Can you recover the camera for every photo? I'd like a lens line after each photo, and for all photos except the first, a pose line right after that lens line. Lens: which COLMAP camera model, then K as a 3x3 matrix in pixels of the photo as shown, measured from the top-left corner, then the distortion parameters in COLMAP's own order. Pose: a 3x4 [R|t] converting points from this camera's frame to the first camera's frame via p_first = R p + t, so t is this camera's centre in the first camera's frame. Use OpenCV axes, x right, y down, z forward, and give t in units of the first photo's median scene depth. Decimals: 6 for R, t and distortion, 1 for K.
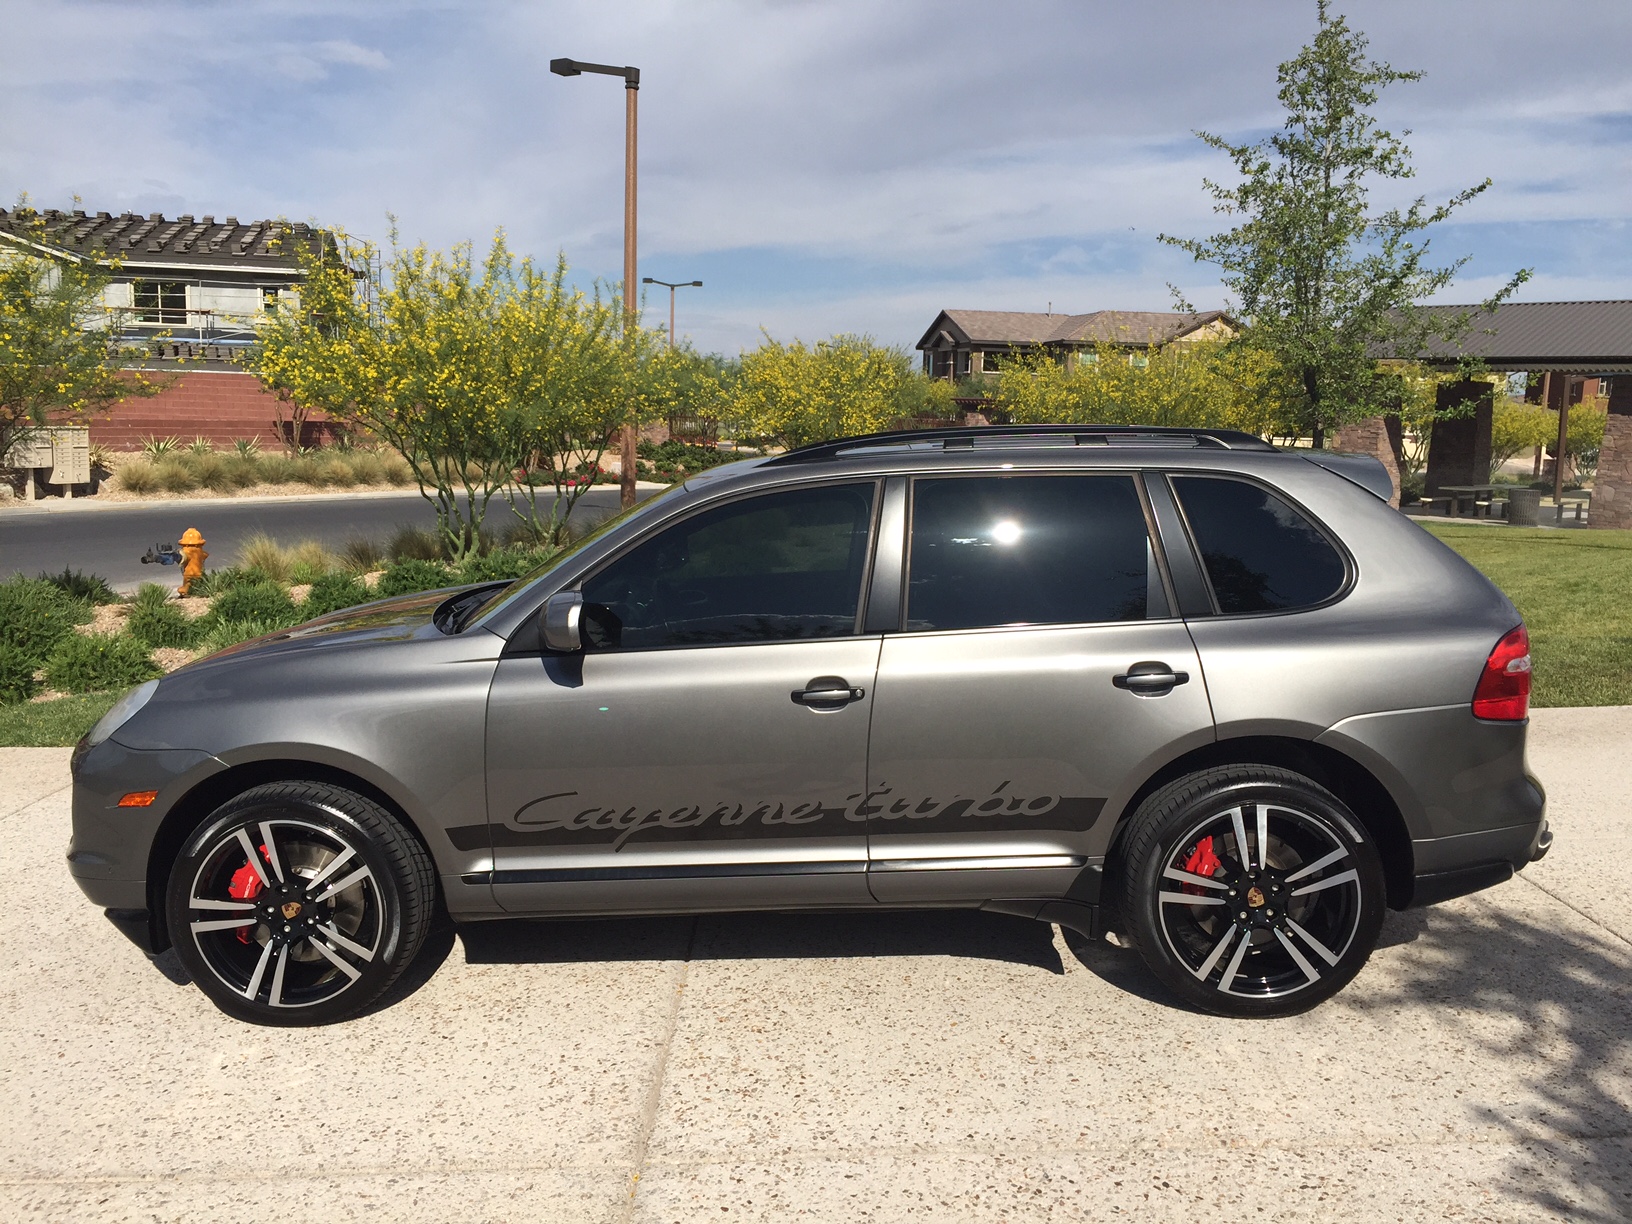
lens RADIAL K [[1415.0, 0, 814.0], [0, 1415.0, 616.0], [0, 0, 1]] dist [0.069838, -0.074632]
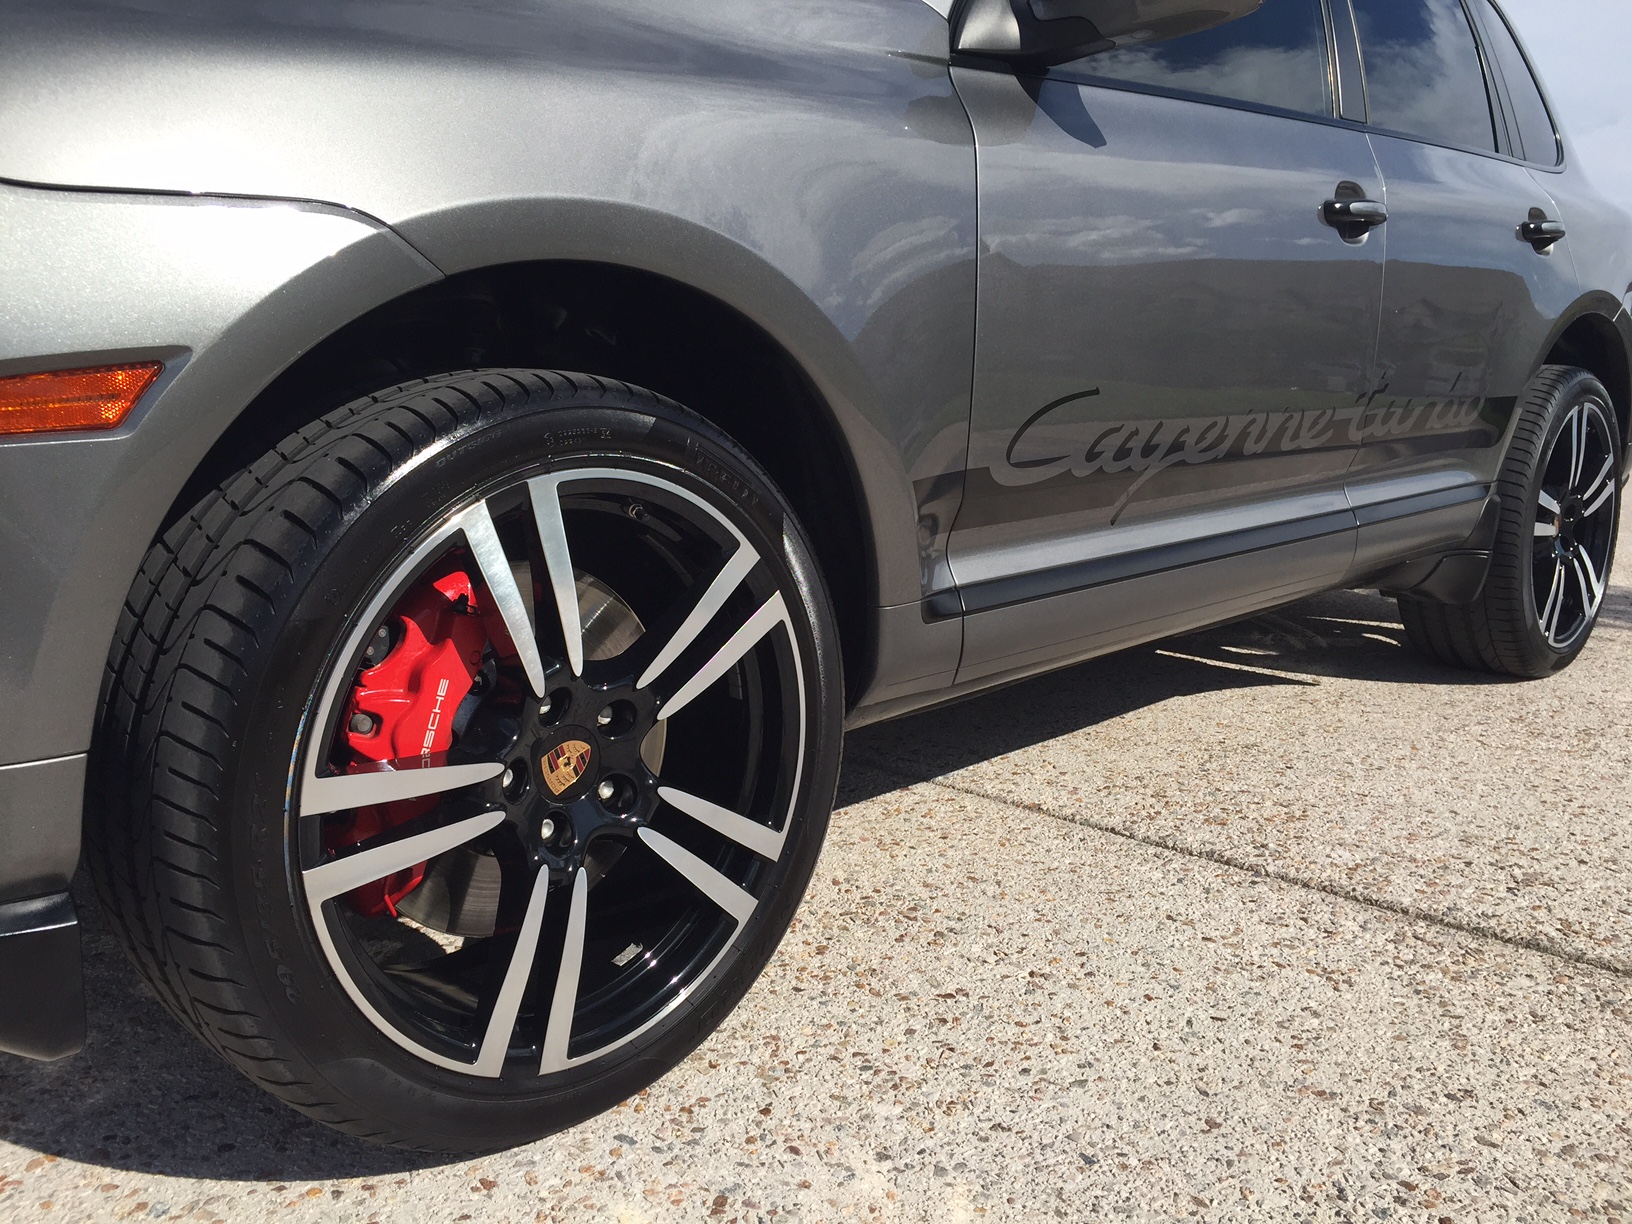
lens RADIAL K [[1415.0, 0, 811.1], [0, 1415.0, 614.5], [0, 0, 1]] dist [0.069838, -0.074632]
pose [[0.666669, -0.102404, 0.738285, -0.570341], [0.076445, 0.994688, 0.068938, 0.156478], [-0.741423, 0.010480, 0.670956, 0.755828]]
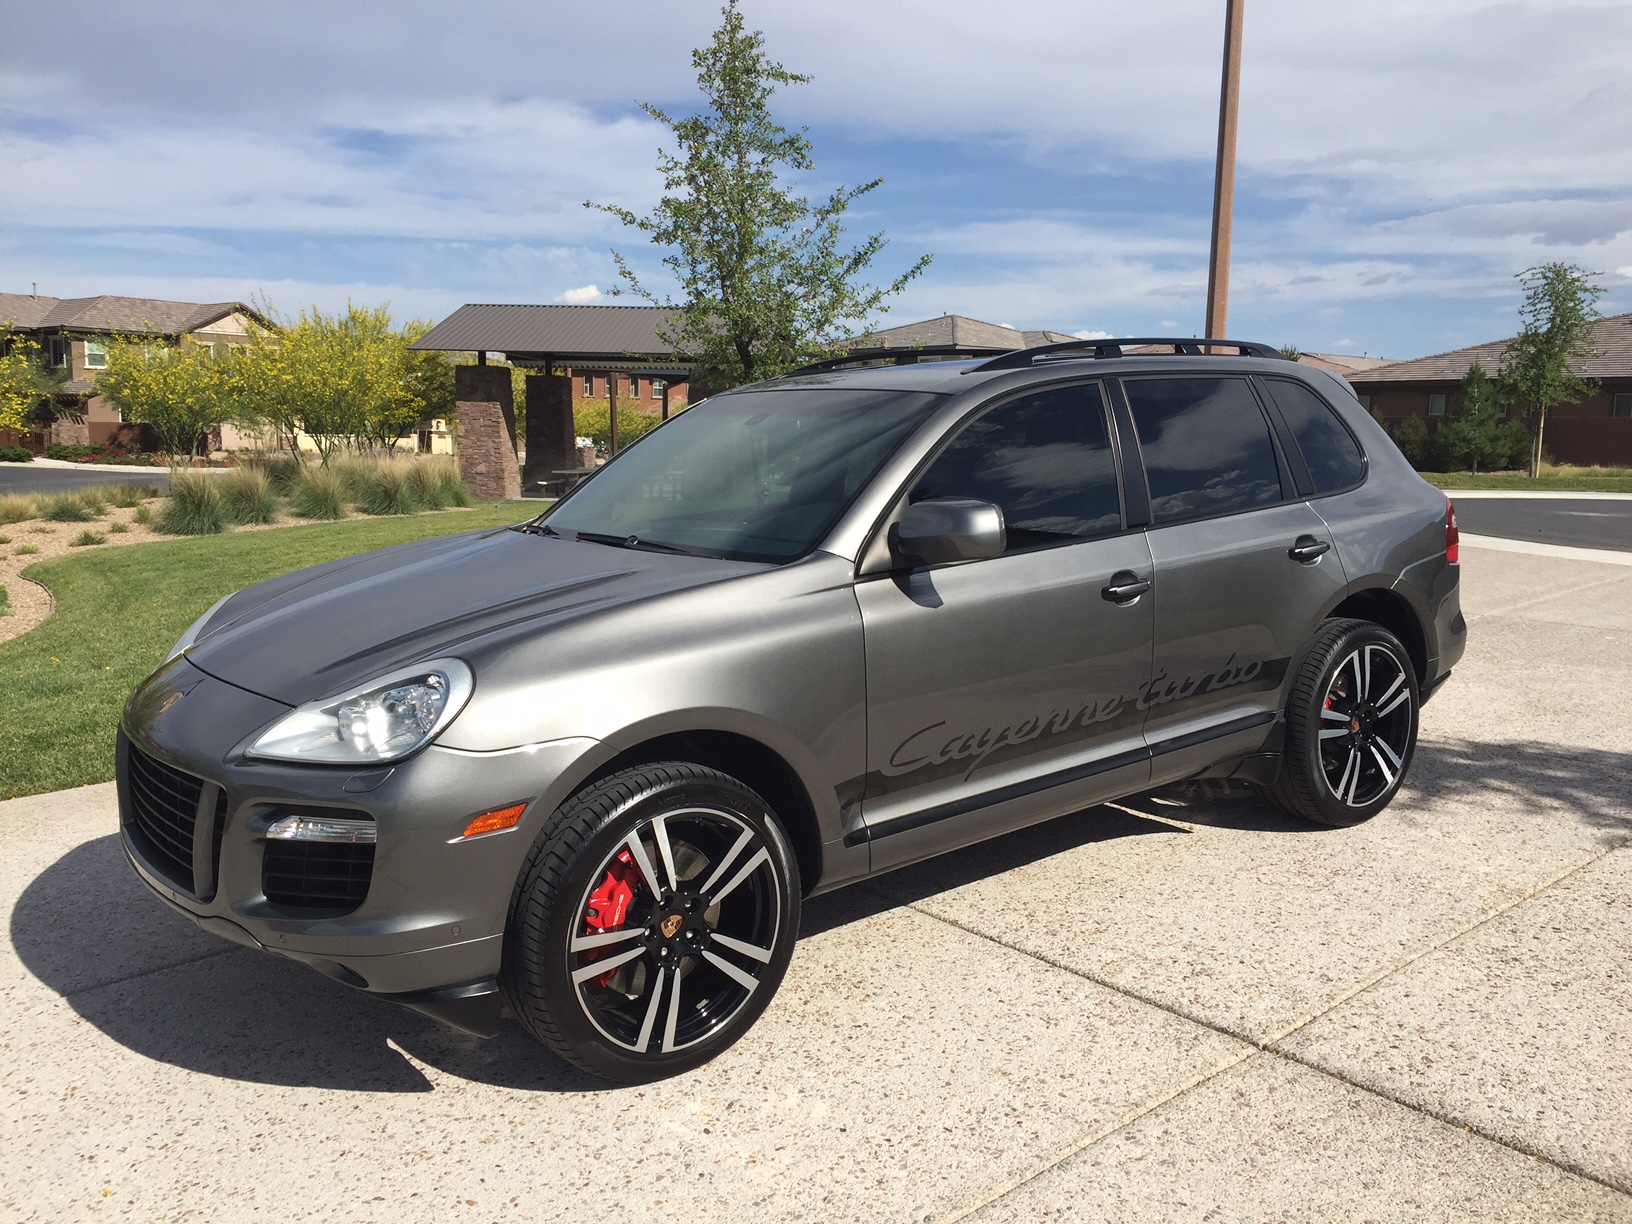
lens RADIAL K [[1415.0, 0, 801.2], [0, 1415.0, 614.5], [0, 0, 1]] dist [0.069838, -0.074632]
pose [[0.768048, -0.097547, 0.632919, -0.801868], [0.099301, 0.994518, 0.032776, 0.016763], [-0.632647, 0.037676, 0.773524, 0.348253]]
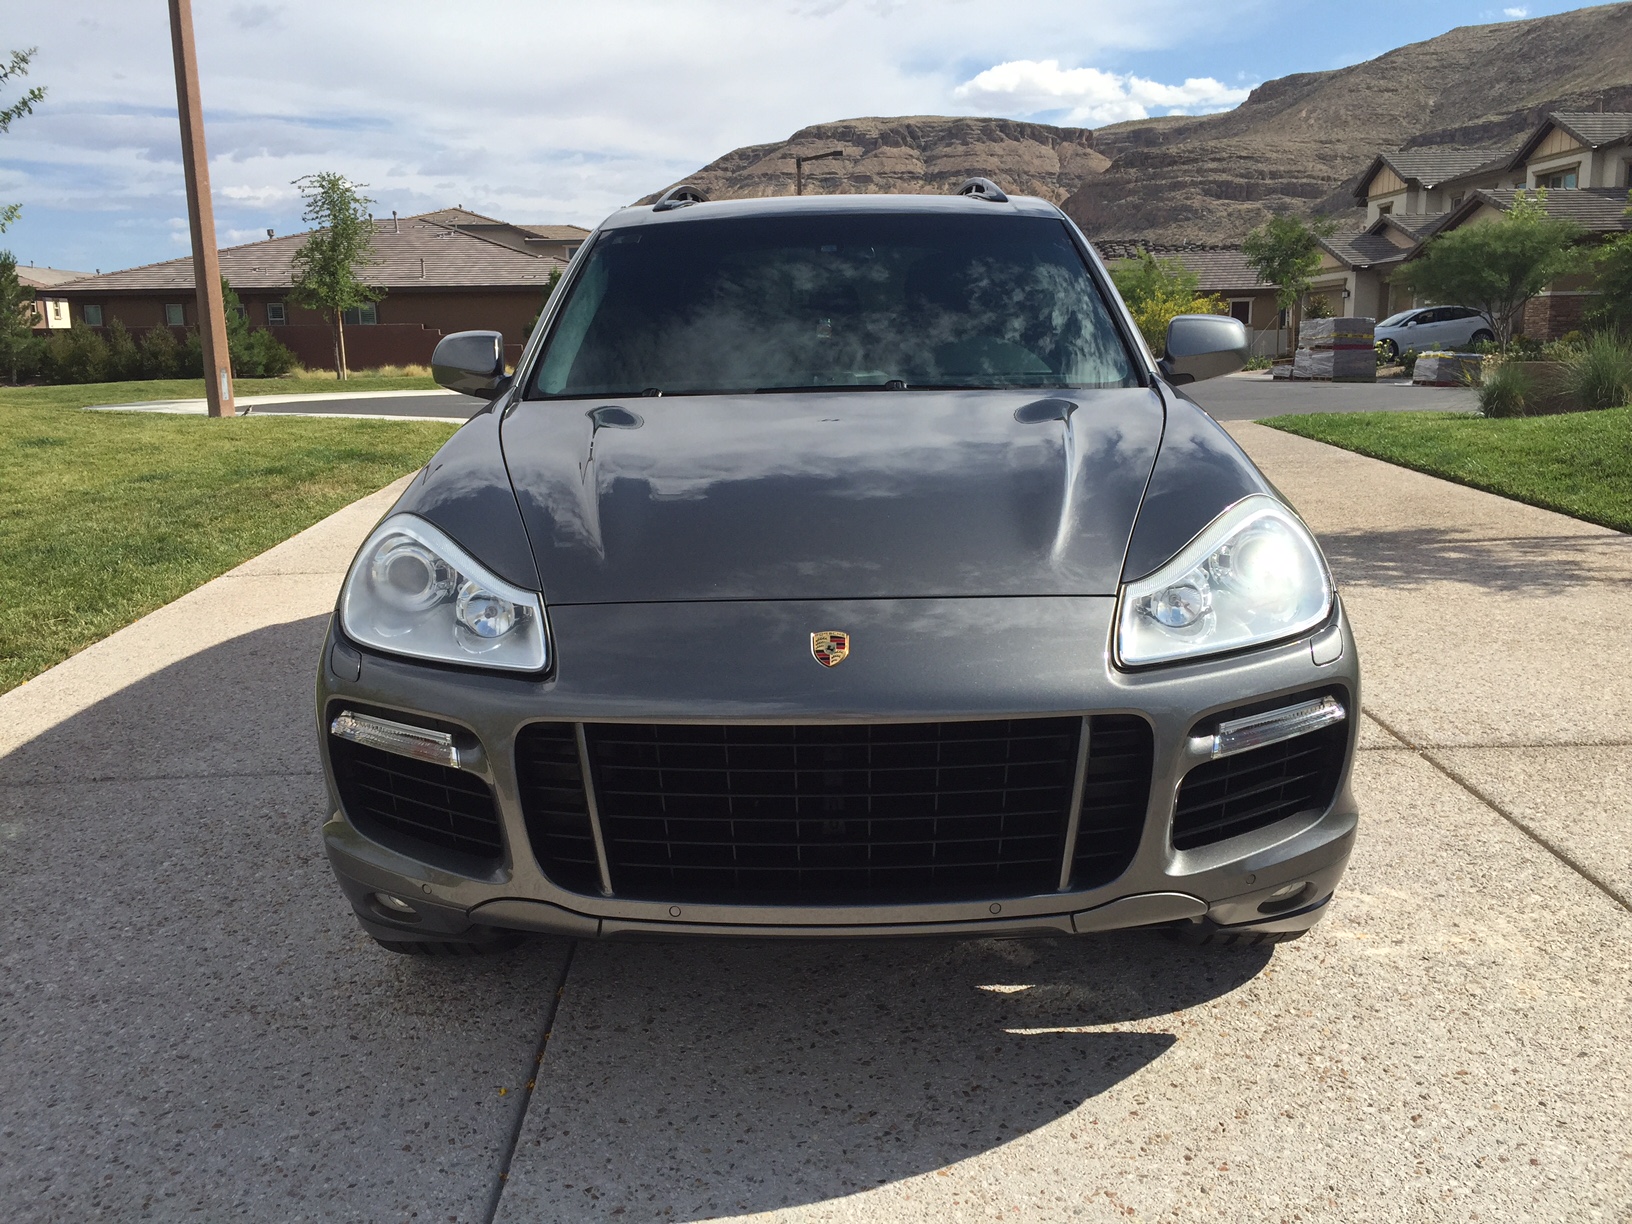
lens RADIAL K [[1415.0, 0, 812.3], [0, 1415.0, 606.8], [0, 0, 1]] dist [0.069838, -0.074632]
pose [[-0.014375, -0.207251, 0.978182, -1.060862], [0.166619, 0.964109, 0.206717, -0.057386], [-0.985917, 0.165956, 0.020673, 1.212710]]
